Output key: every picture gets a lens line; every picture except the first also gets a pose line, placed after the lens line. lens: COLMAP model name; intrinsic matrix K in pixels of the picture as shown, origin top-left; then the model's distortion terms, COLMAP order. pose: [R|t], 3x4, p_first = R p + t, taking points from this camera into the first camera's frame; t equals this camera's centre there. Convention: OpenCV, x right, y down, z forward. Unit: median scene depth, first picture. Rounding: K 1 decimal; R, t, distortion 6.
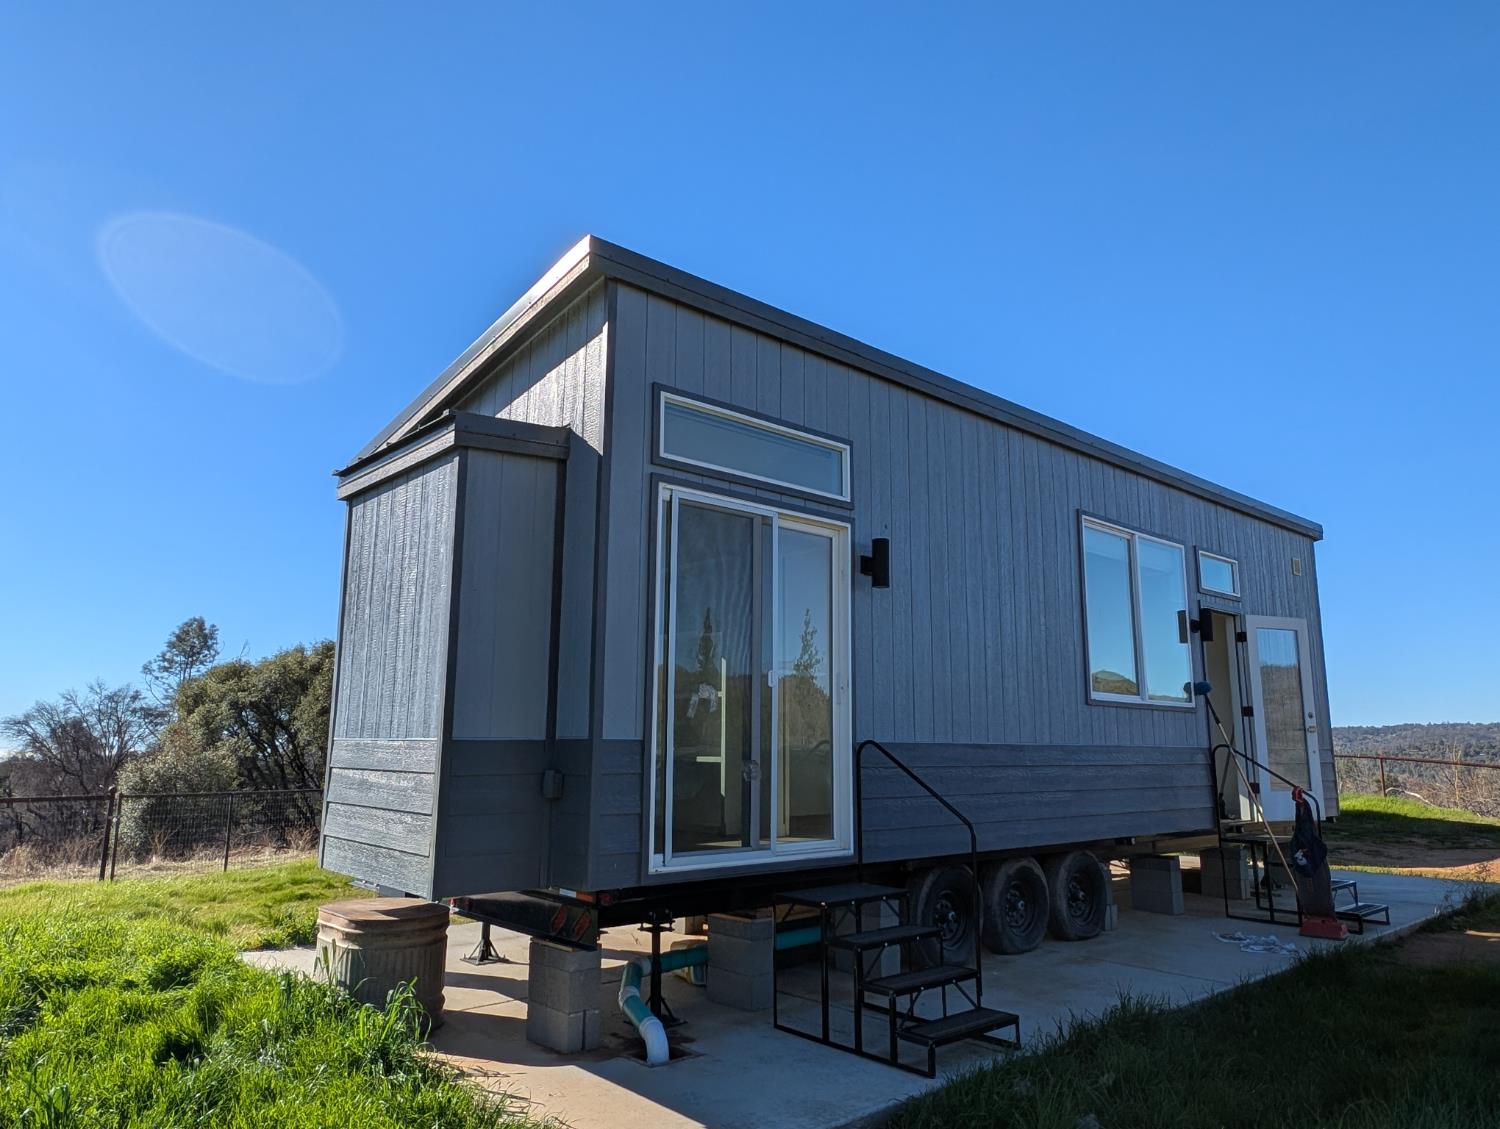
lens RADIAL K [[933.5, 0, 750.4], [0, 933.5, 572.8], [0, 0, 1]] dist [0.024002, -0.019709]
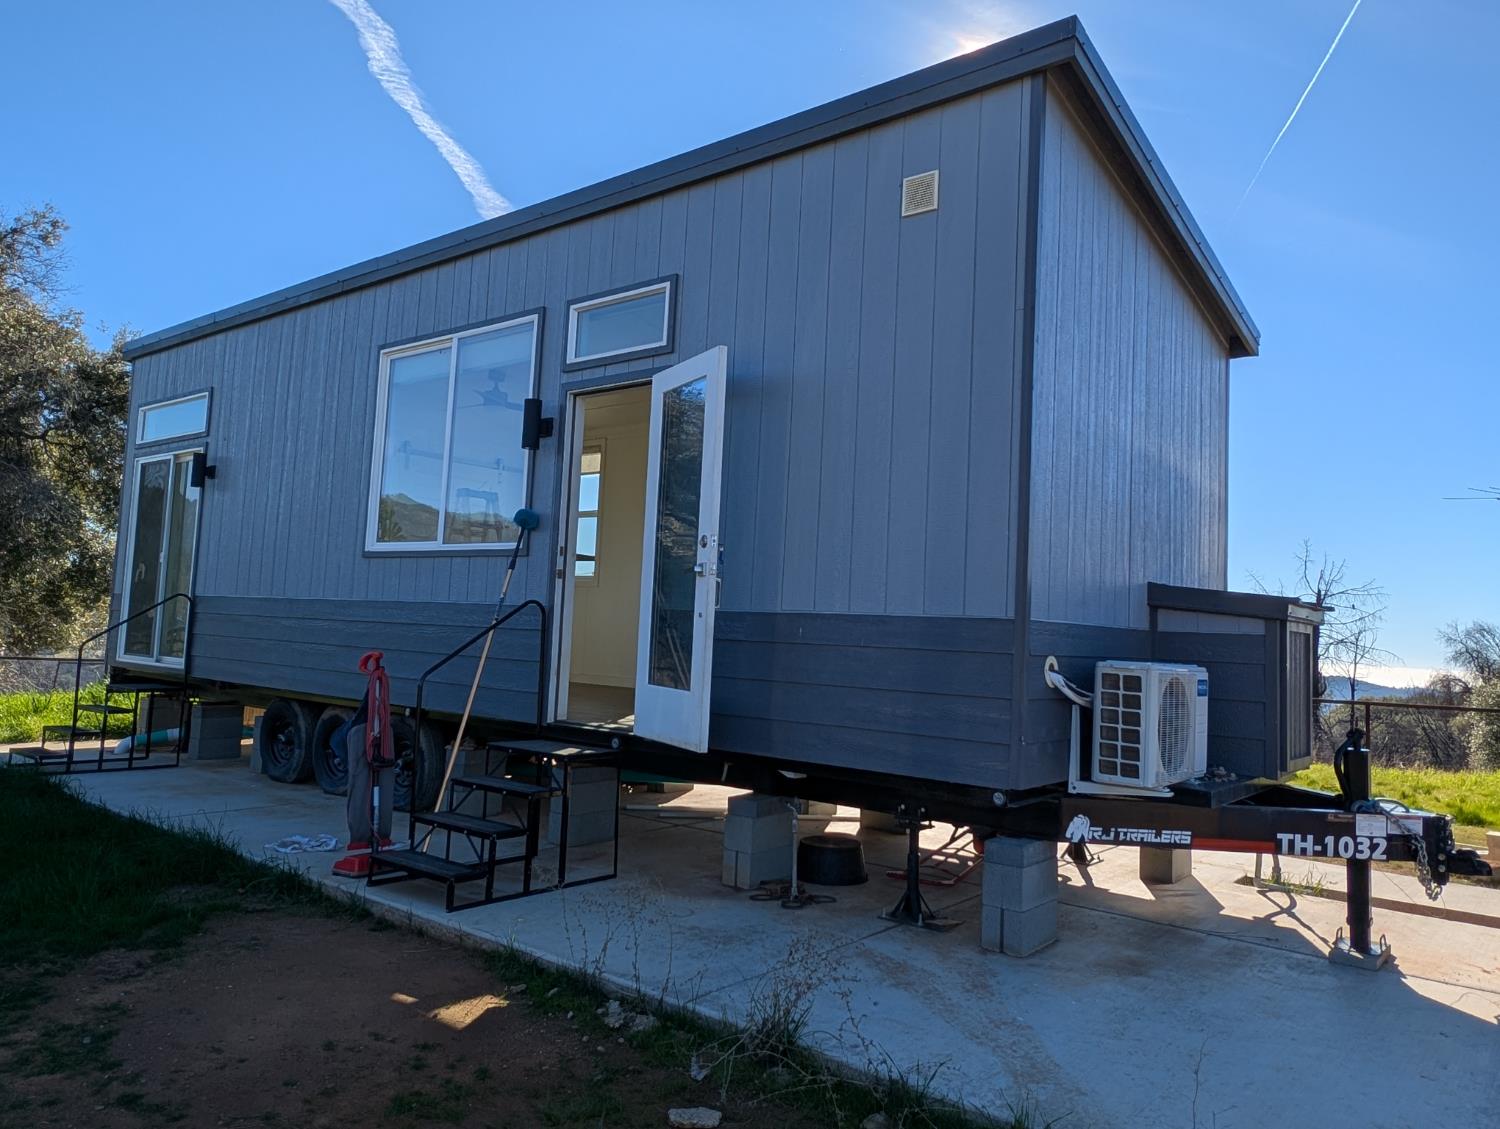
lens RADIAL K [[933.5, 0, 750.4], [0, 933.5, 572.8], [0, 0, 1]] dist [0.024002, -0.019709]
pose [[0.244647, -0.042131, -0.968697, 1.276735], [0.145332, 0.989363, -0.006326, 0.204528], [0.958659, -0.139235, 0.248167, 1.065939]]
